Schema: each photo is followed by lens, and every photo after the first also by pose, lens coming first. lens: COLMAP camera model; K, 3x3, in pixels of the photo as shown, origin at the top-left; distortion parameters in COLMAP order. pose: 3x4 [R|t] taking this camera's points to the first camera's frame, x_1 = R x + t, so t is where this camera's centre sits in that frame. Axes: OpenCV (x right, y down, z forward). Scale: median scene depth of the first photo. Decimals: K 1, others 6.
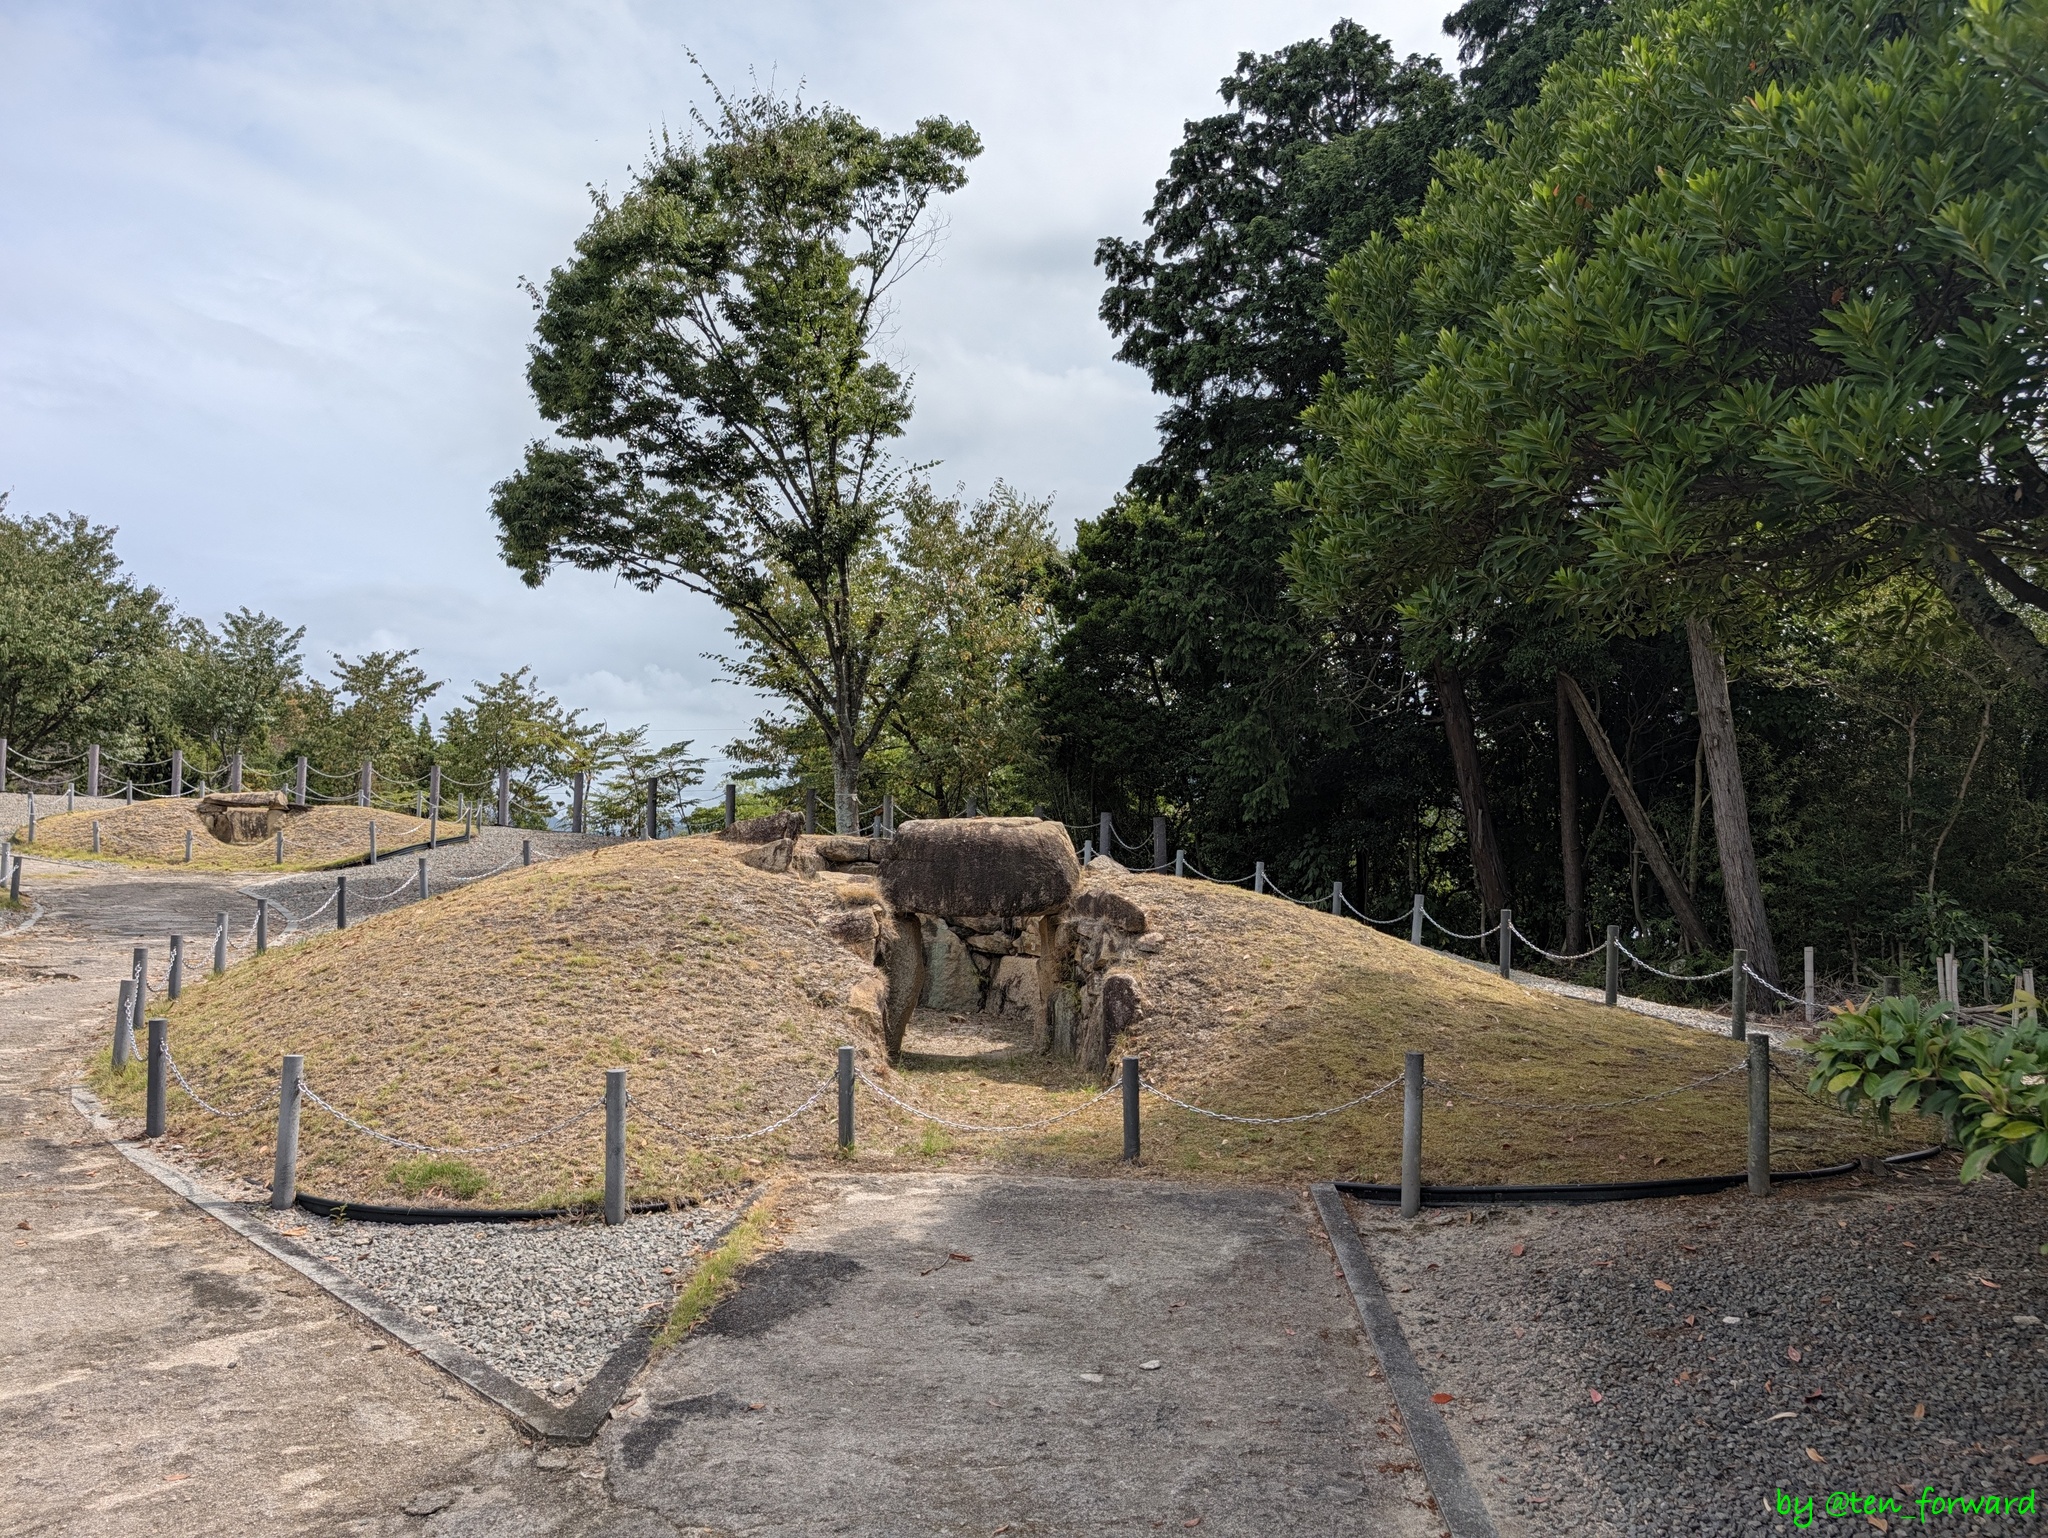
lens RADIAL K [[1474.7, 0, 1020.1], [0, 1474.7, 785.4], [0, 0, 1]] dist [0.026719, -0.027771]
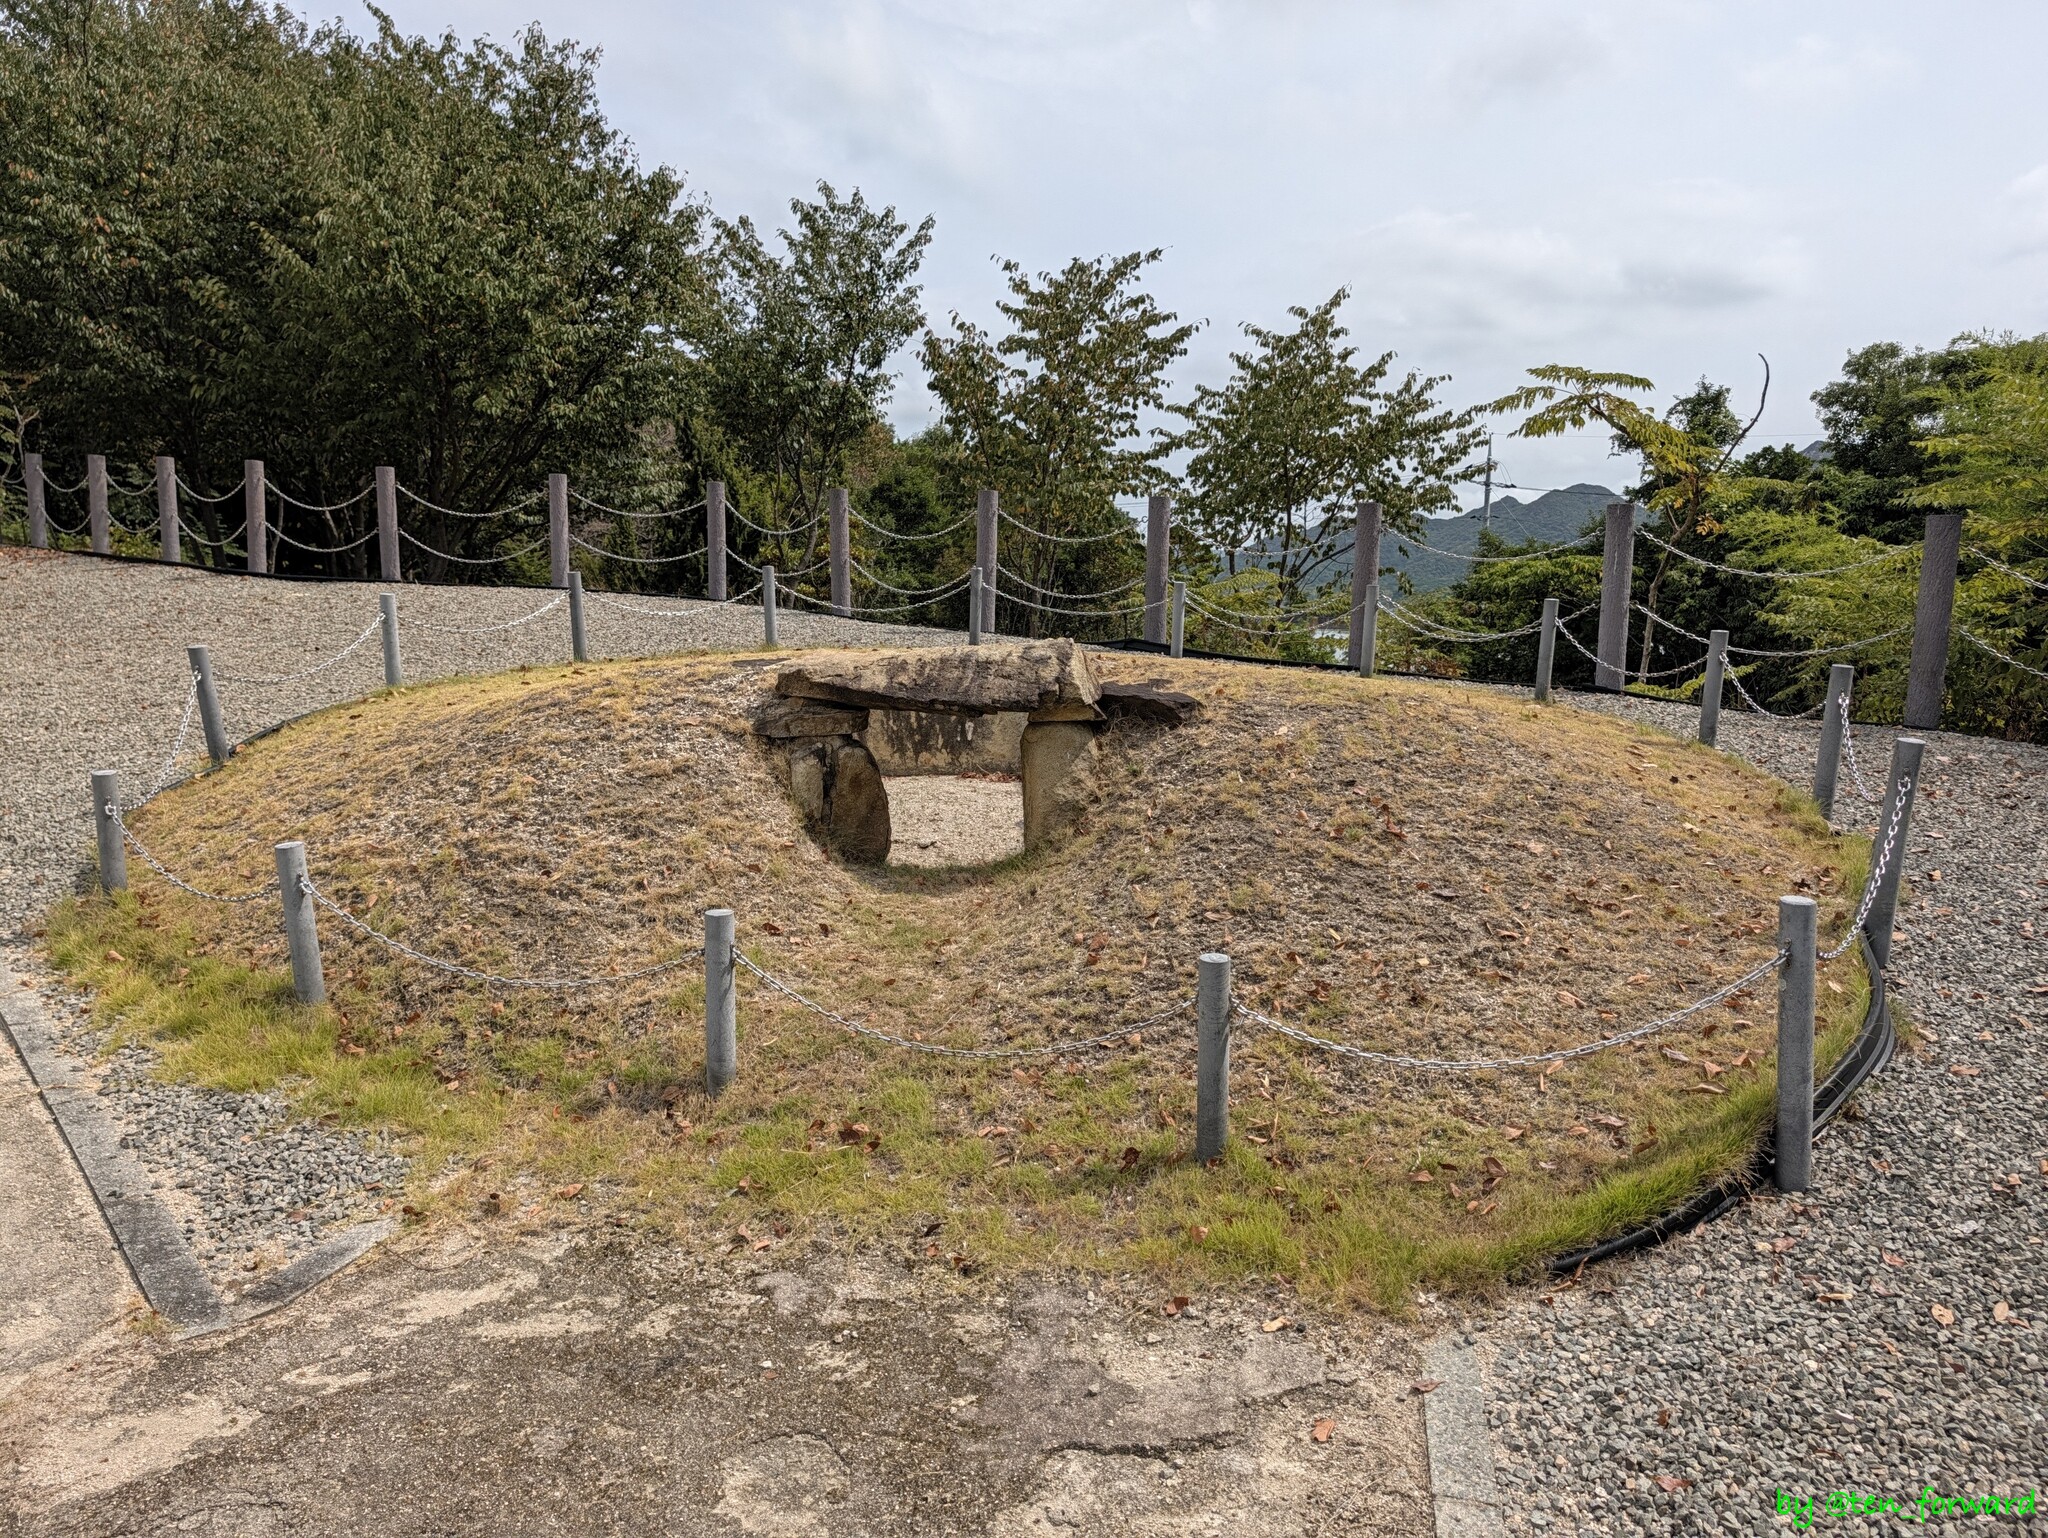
lens RADIAL K [[1474.7, 0, 1018.7], [0, 1474.7, 769.7], [0, 0, 1]] dist [0.026719, -0.027771]
pose [[0.943682, 0.038068, -0.328658, -0.546599], [0.019232, 0.985367, 0.169356, -0.019116], [0.330296, -0.166139, 0.929141, 0.991225]]
